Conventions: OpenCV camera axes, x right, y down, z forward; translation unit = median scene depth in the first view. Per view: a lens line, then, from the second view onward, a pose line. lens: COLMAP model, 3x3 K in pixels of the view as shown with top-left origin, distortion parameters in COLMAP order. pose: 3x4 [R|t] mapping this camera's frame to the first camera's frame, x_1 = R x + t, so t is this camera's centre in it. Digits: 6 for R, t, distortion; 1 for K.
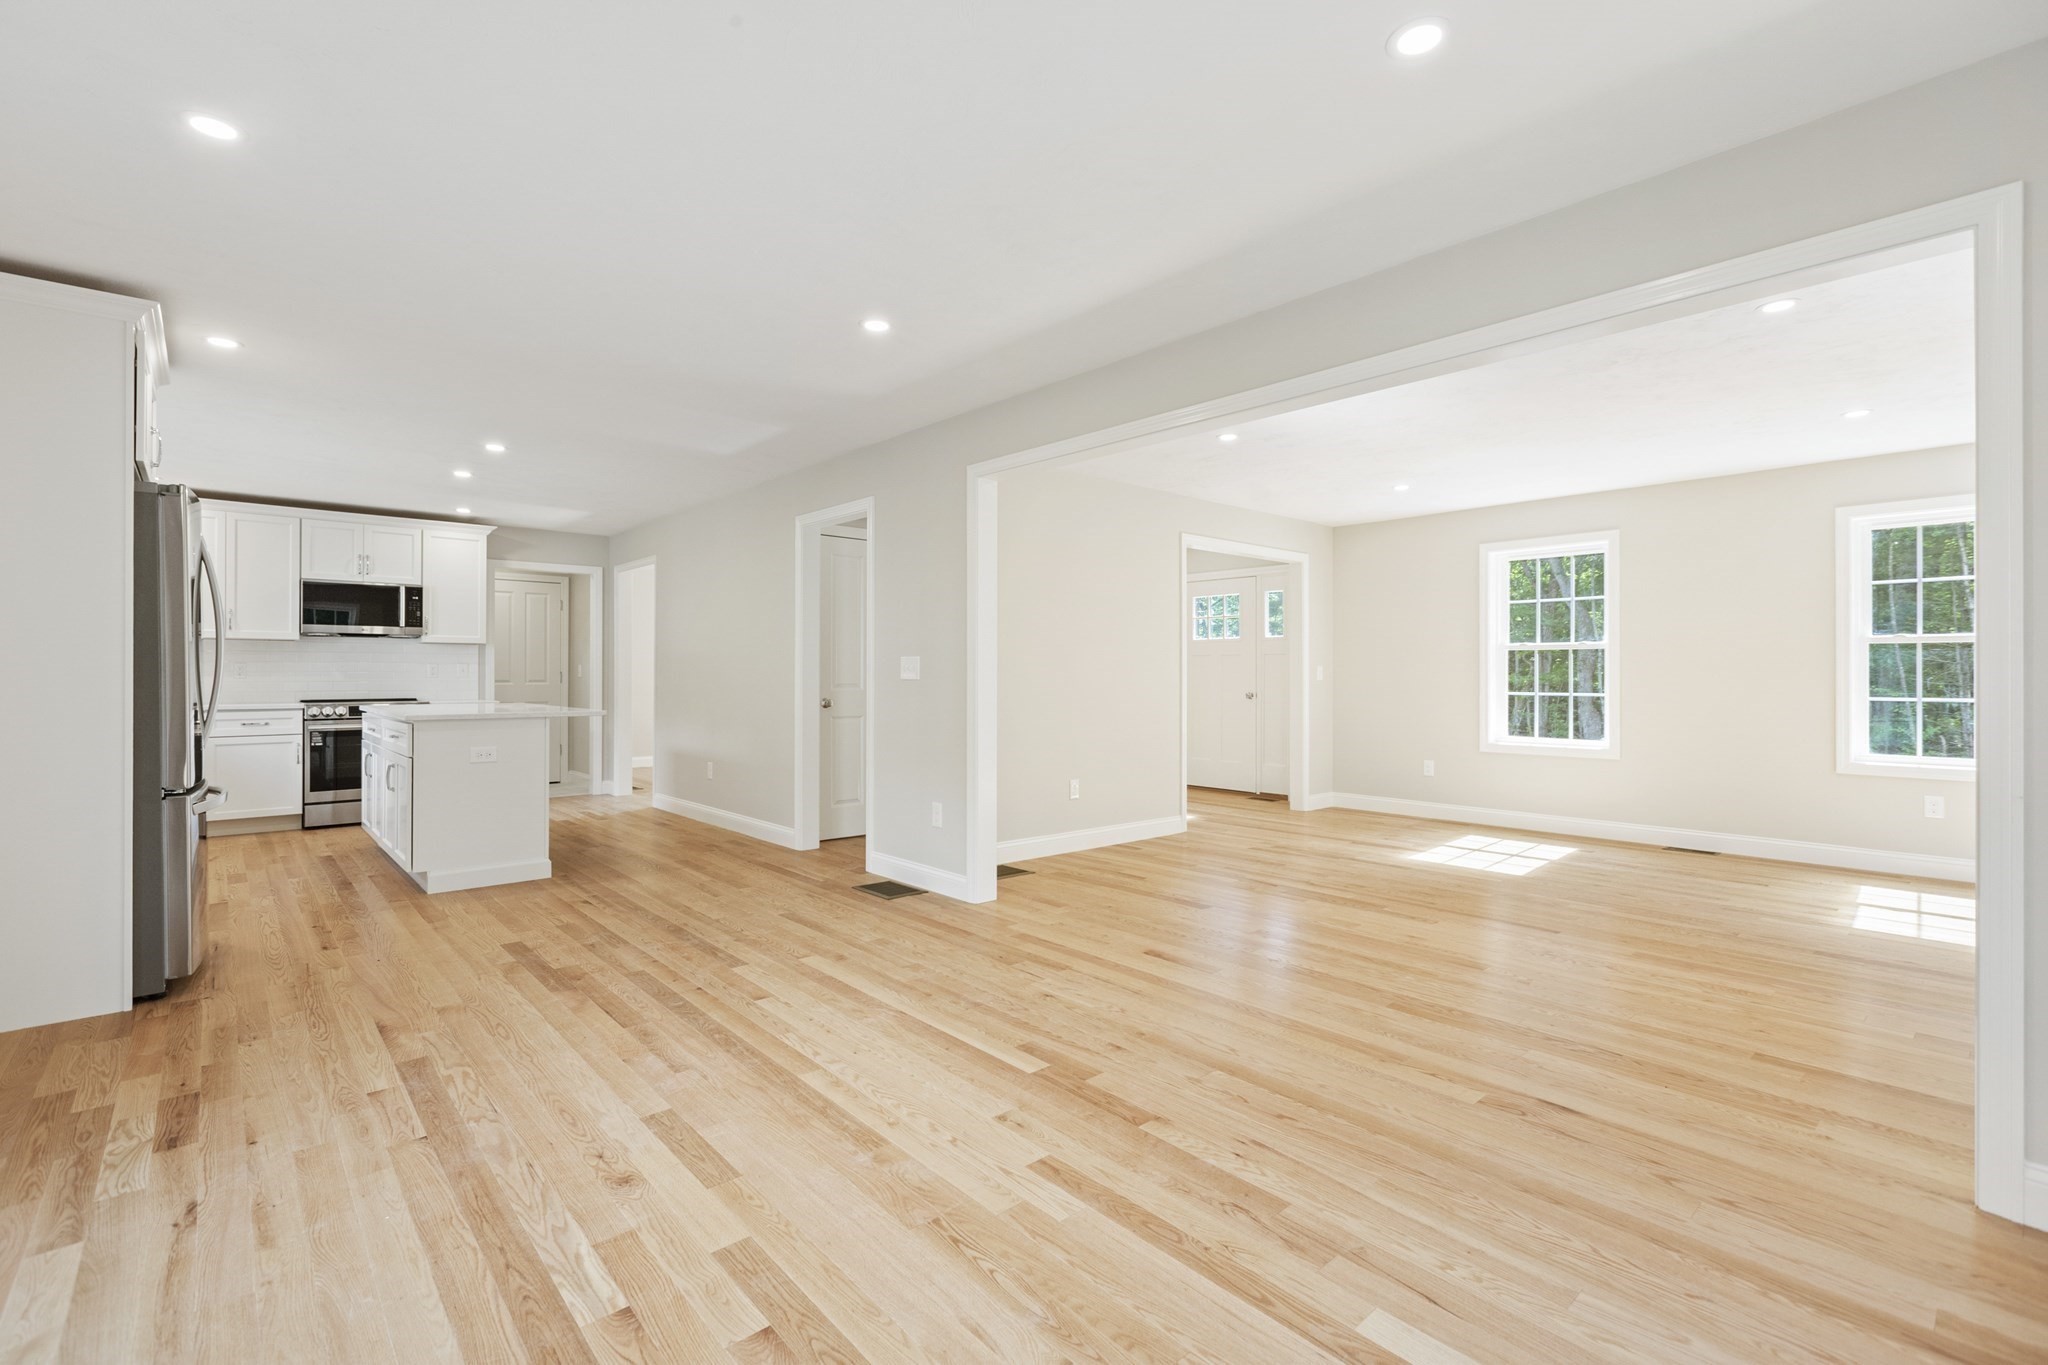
lens RADIAL K [[912.2, 0, 1021.9], [0, 912.2, 674.1], [0, 0, 1]] dist [0.002617, 0.000234]
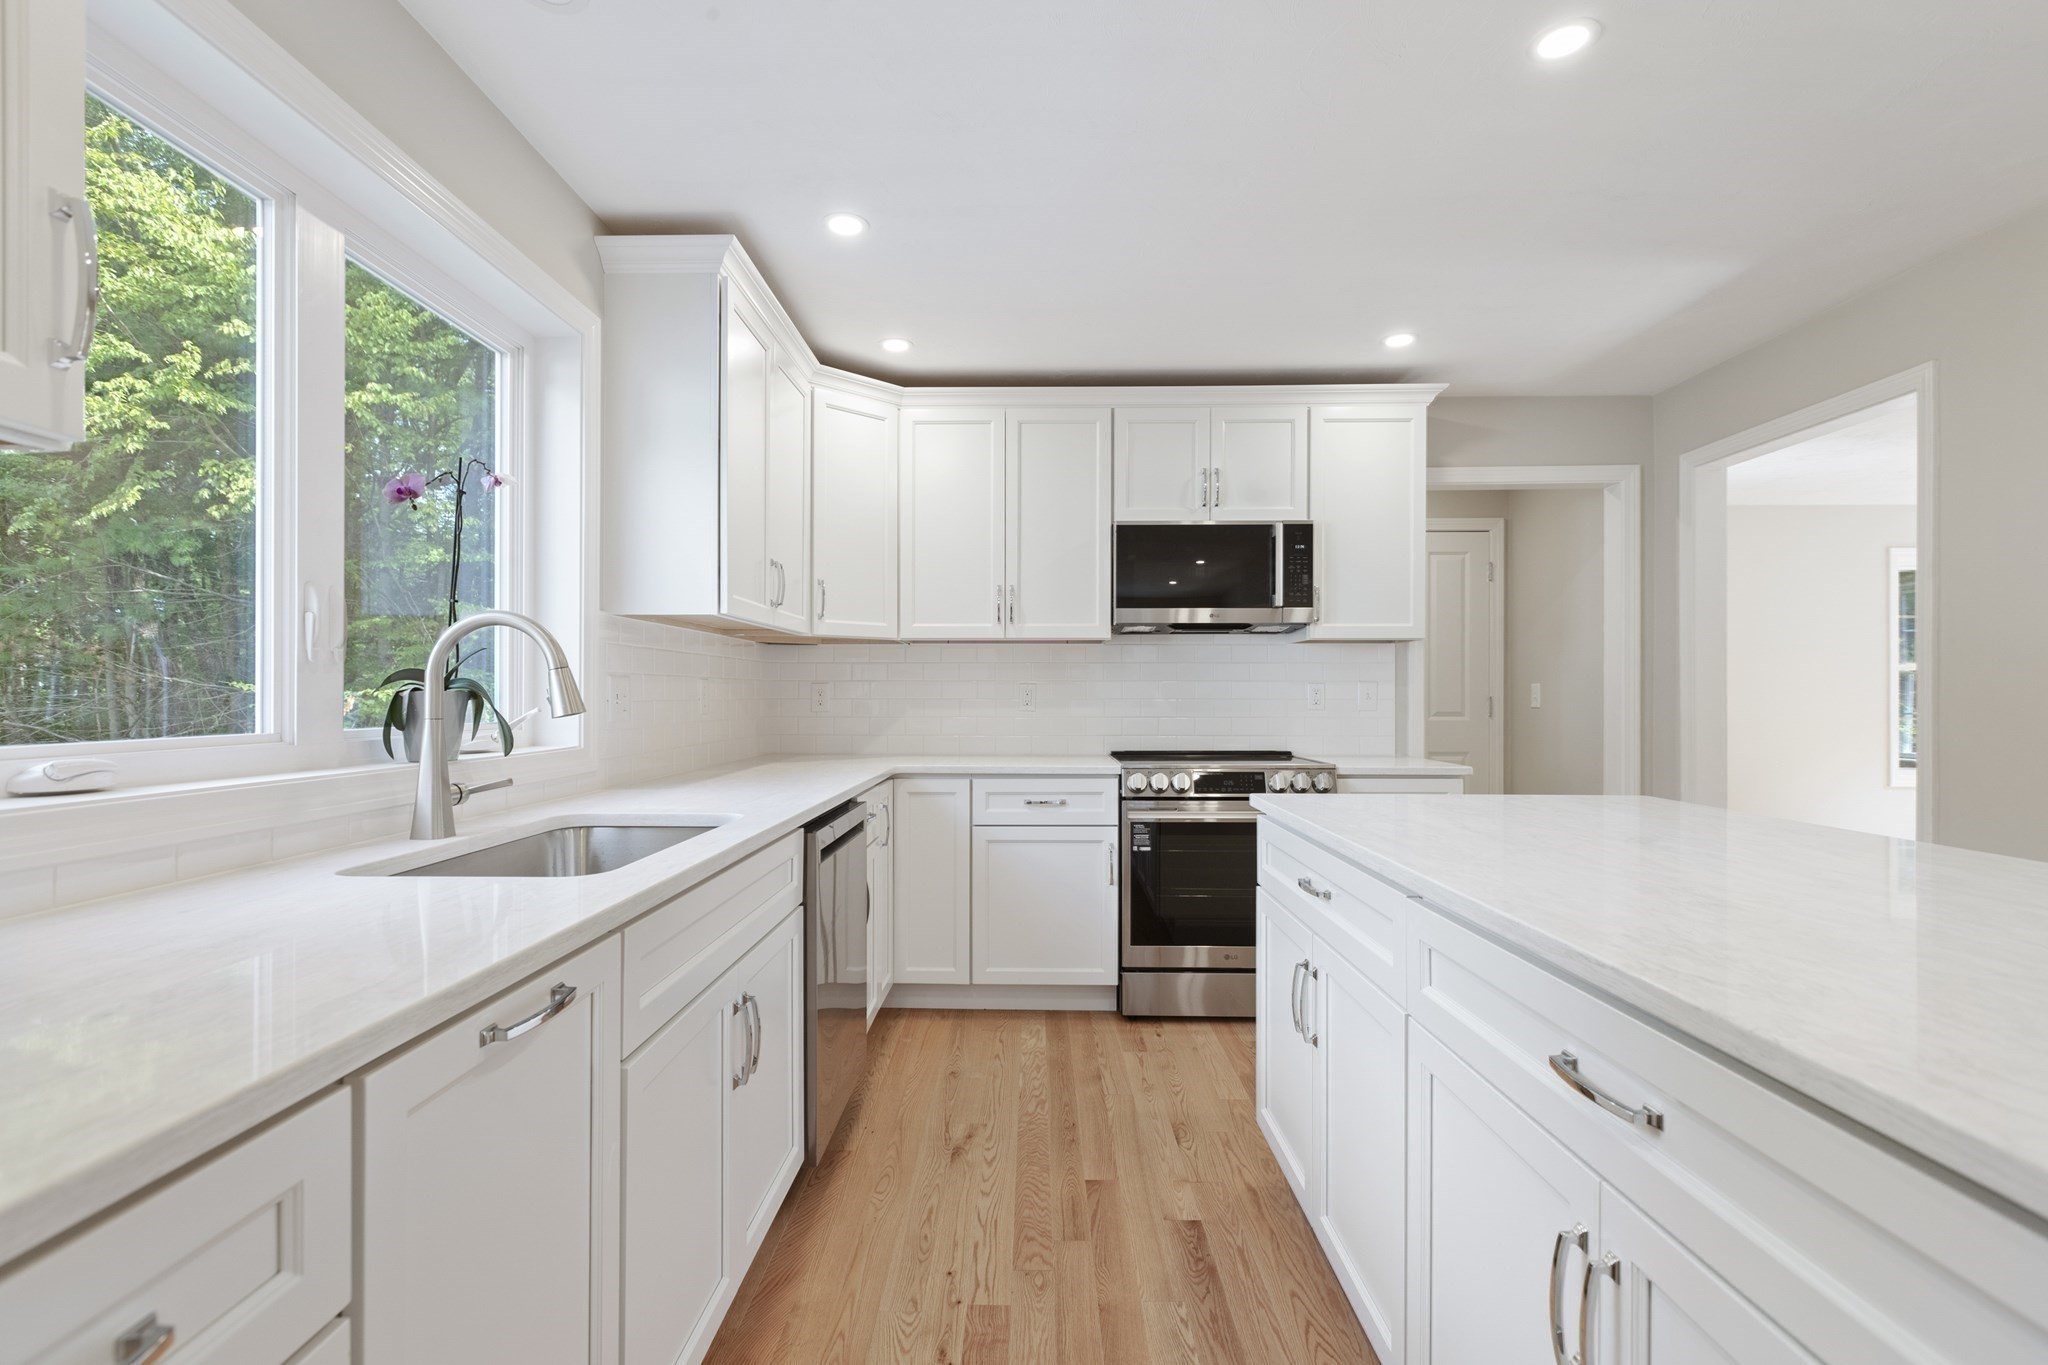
lens RADIAL K [[929.0, 0, 1014.9], [0, 929.0, 684.2], [0, 0, 1]] dist [0.002700, 0.000218]
pose [[0.732643, -0.008692, -0.680558, -0.469770], [0.000860, 0.999929, -0.011846, -0.005378], [0.680612, 0.008093, 0.732599, 0.573615]]
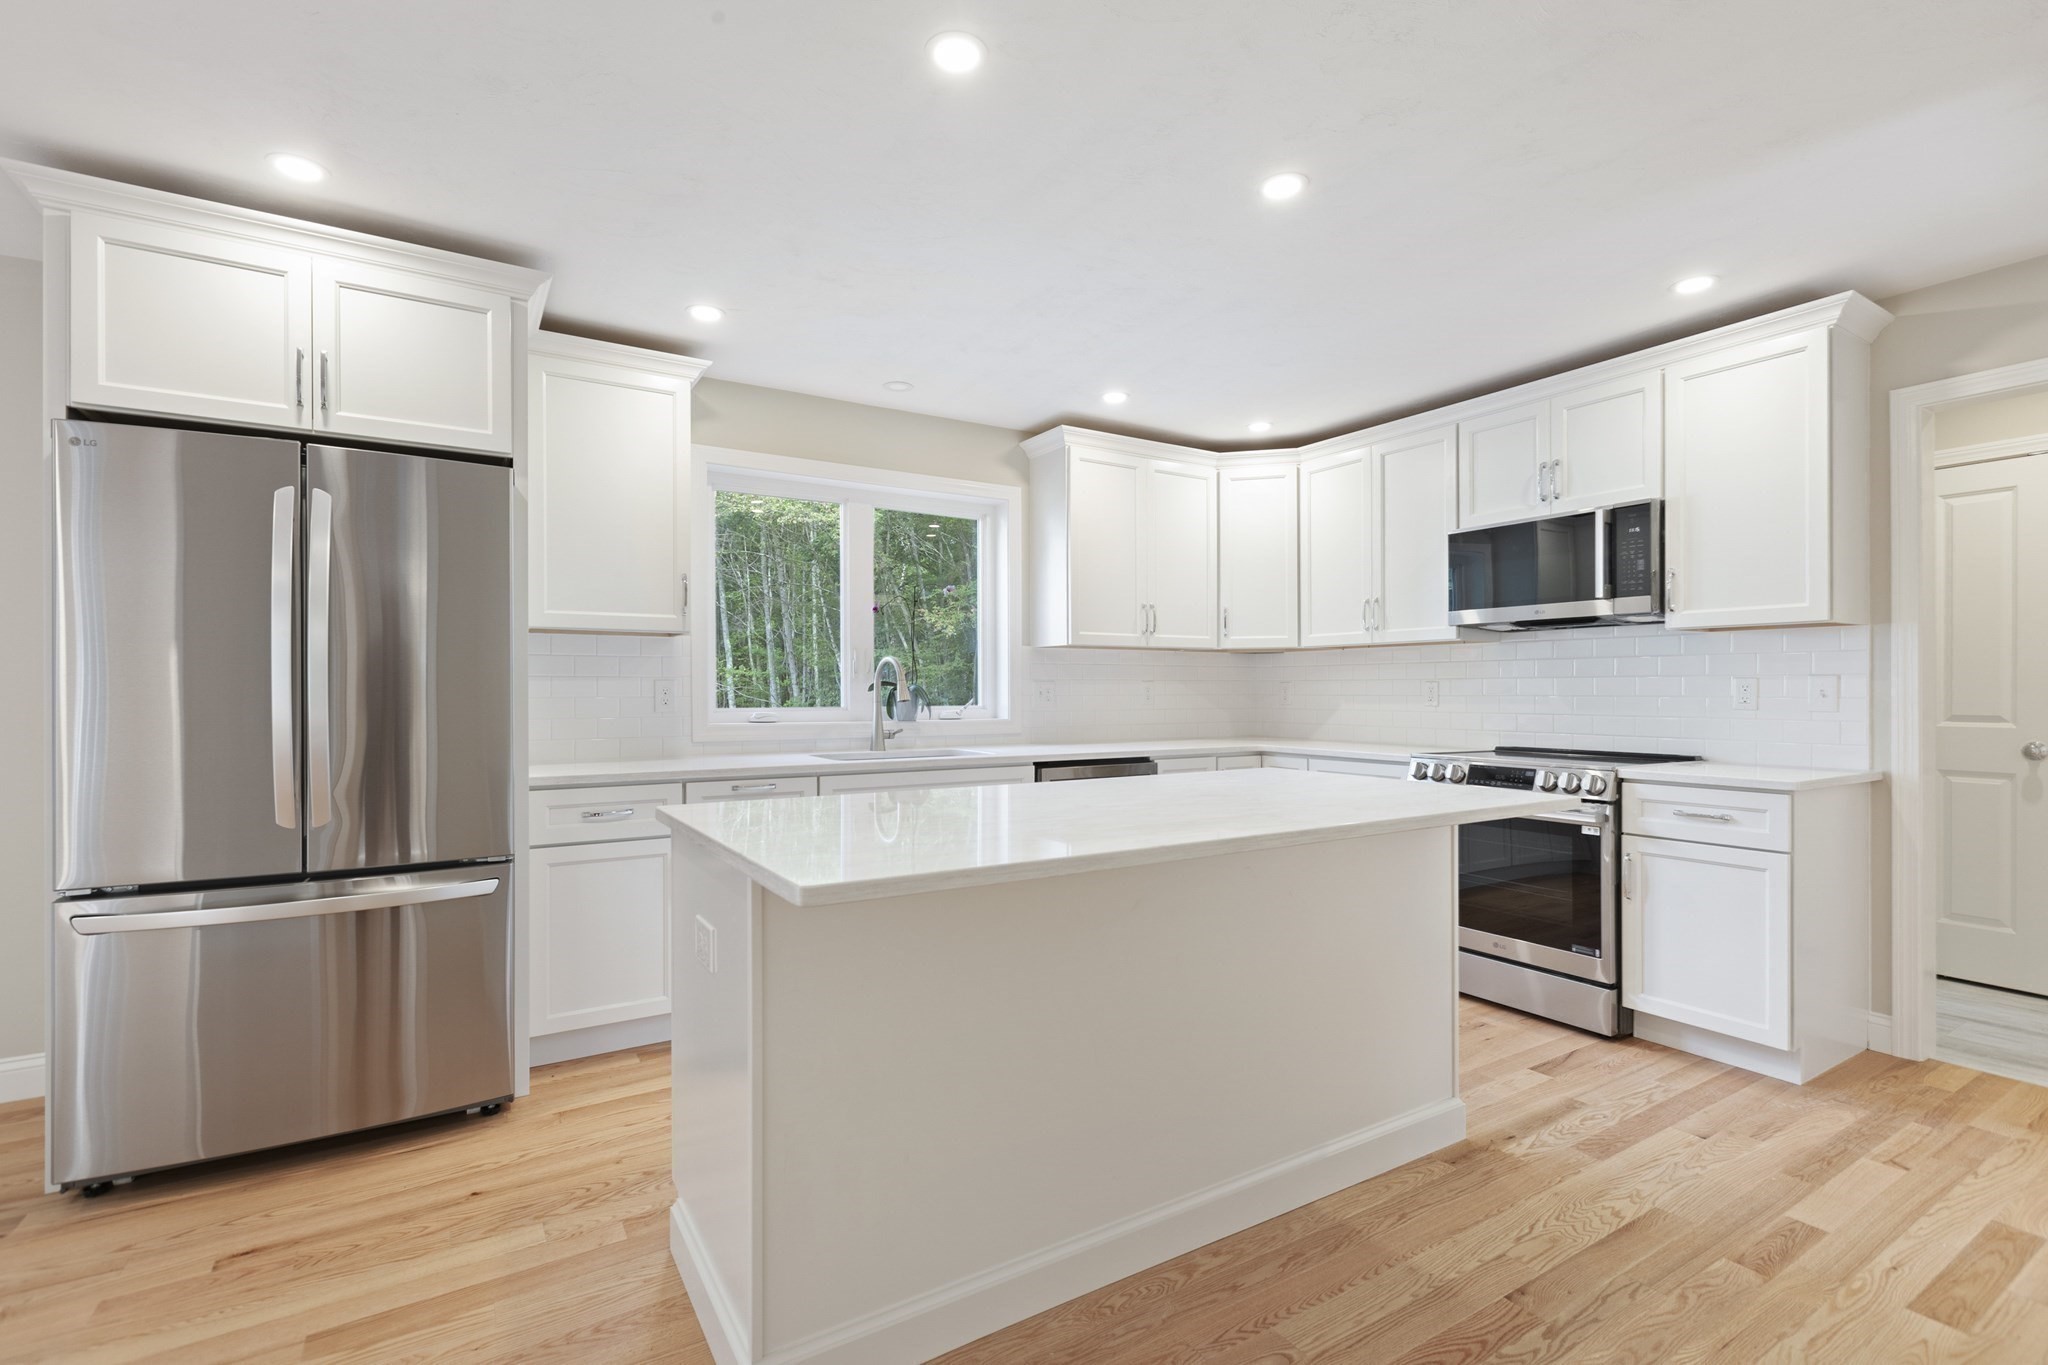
lens RADIAL K [[929.0, 0, 1014.9], [0, 929.0, 684.2], [0, 0, 1]] dist [0.002700, 0.000218]
pose [[-0.167562, -0.009116, -0.985819, -0.183252], [0.001252, 0.999954, -0.009460, -0.005196], [0.985861, -0.002819, -0.167543, 0.830299]]
